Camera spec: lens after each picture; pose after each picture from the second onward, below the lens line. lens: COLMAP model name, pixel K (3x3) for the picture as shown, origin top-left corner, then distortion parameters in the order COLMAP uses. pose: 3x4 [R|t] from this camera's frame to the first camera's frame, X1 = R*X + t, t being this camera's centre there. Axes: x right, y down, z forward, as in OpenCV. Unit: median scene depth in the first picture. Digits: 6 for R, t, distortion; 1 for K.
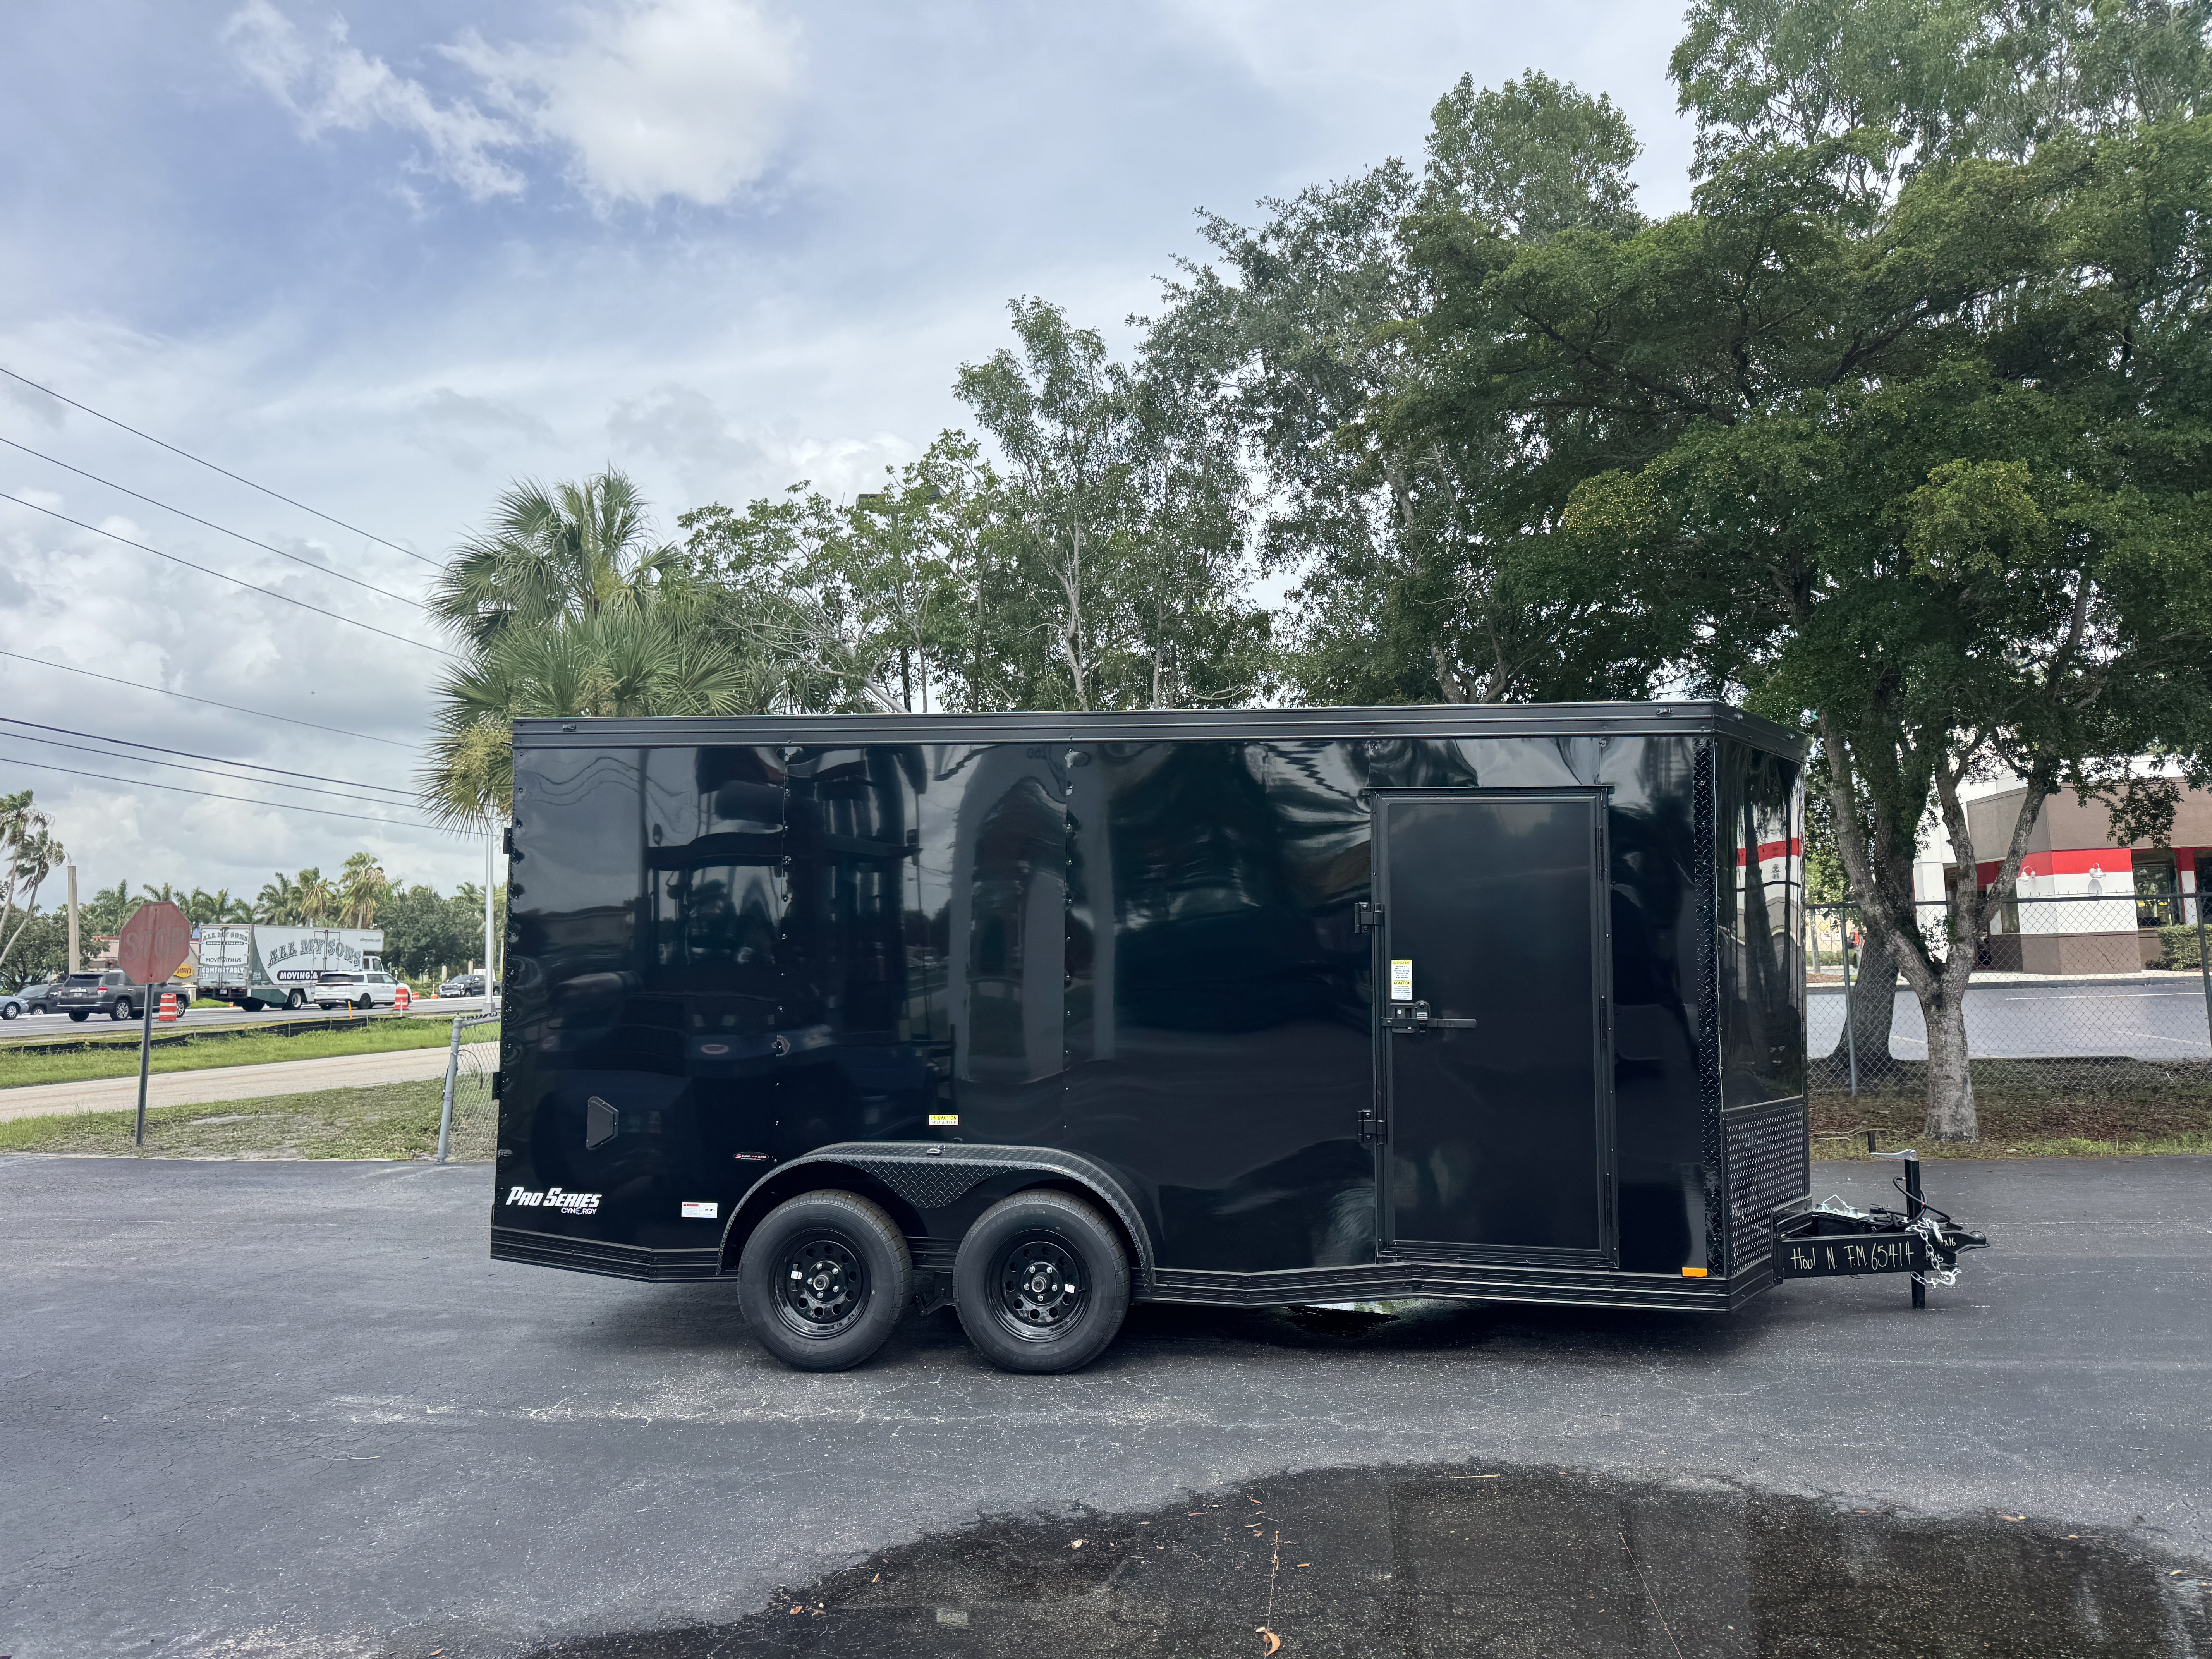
lens RADIAL K [[1569.6, 0, 1104.1], [0, 1569.6, 842.4], [0, 0, 1]] dist [0.019775, -0.024587]
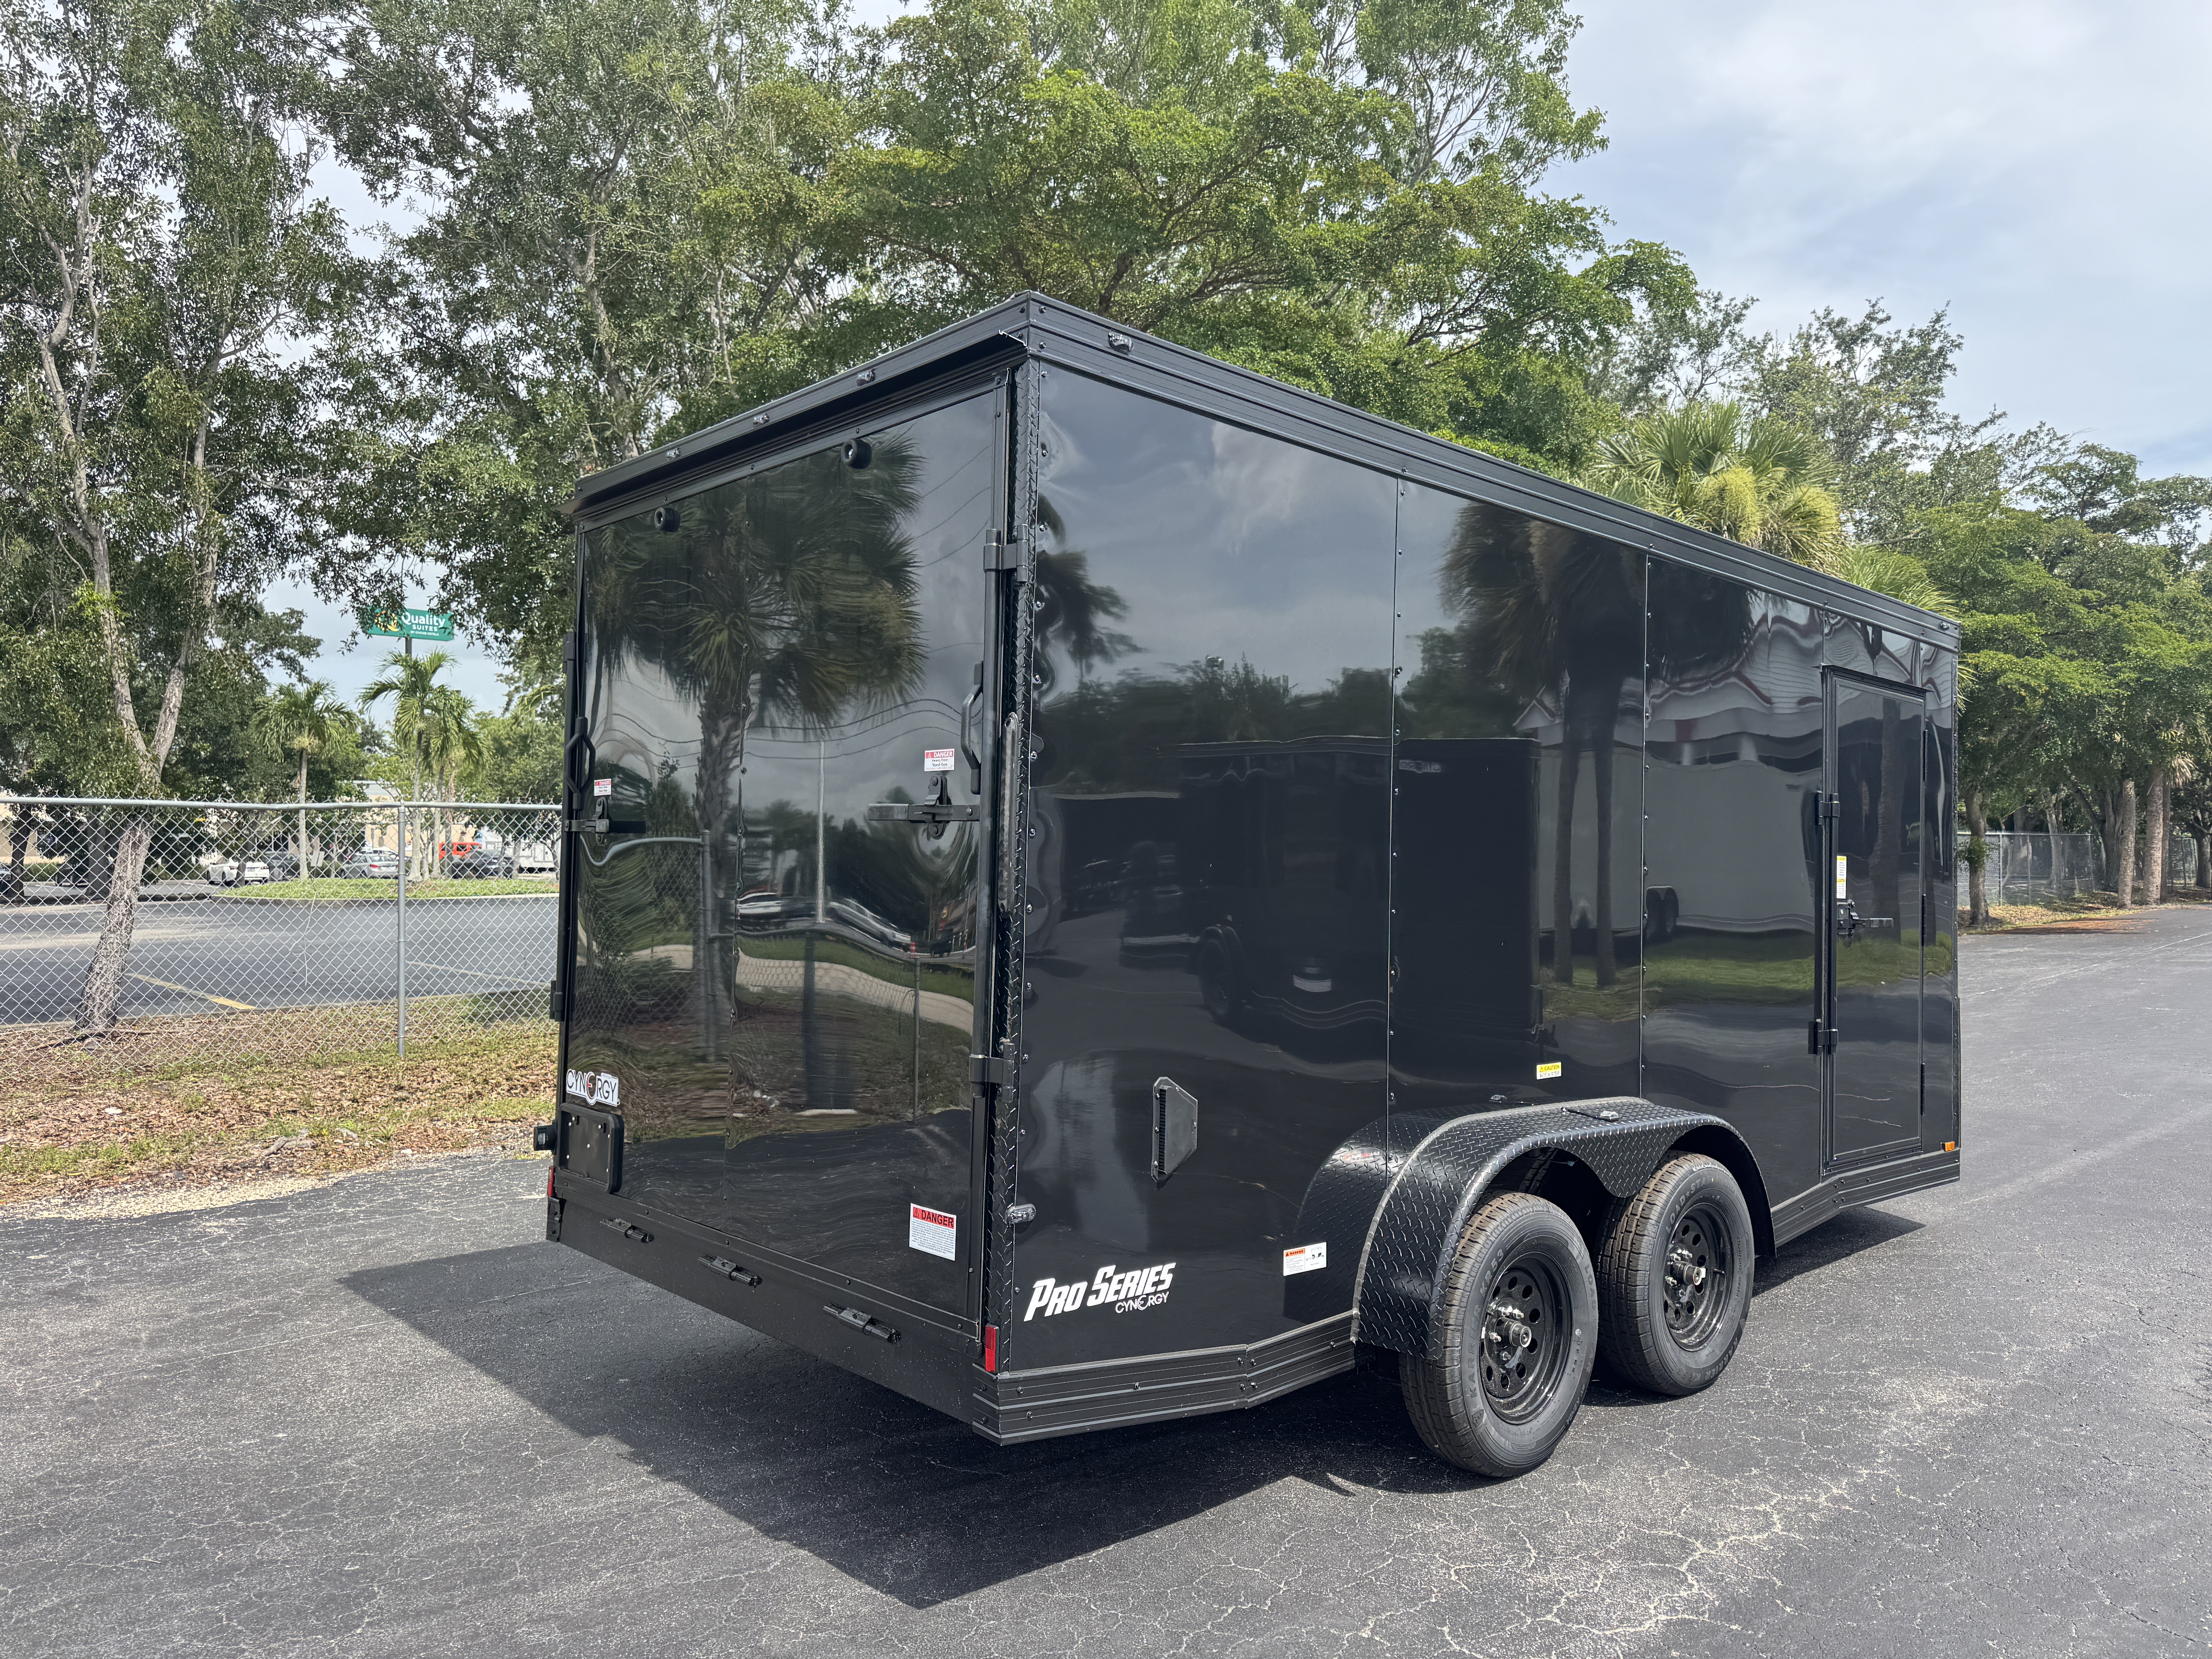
lens RADIAL K [[1569.6, 0, 1096.7], [0, 1569.6, 793.0], [0, 0, 1]] dist [0.019775, -0.024587]
pose [[0.588380, 0.066636, 0.805834, -0.804584], [-0.086841, 0.996042, -0.018958, 0.083238], [-0.803908, -0.058825, 0.591838, 0.752908]]
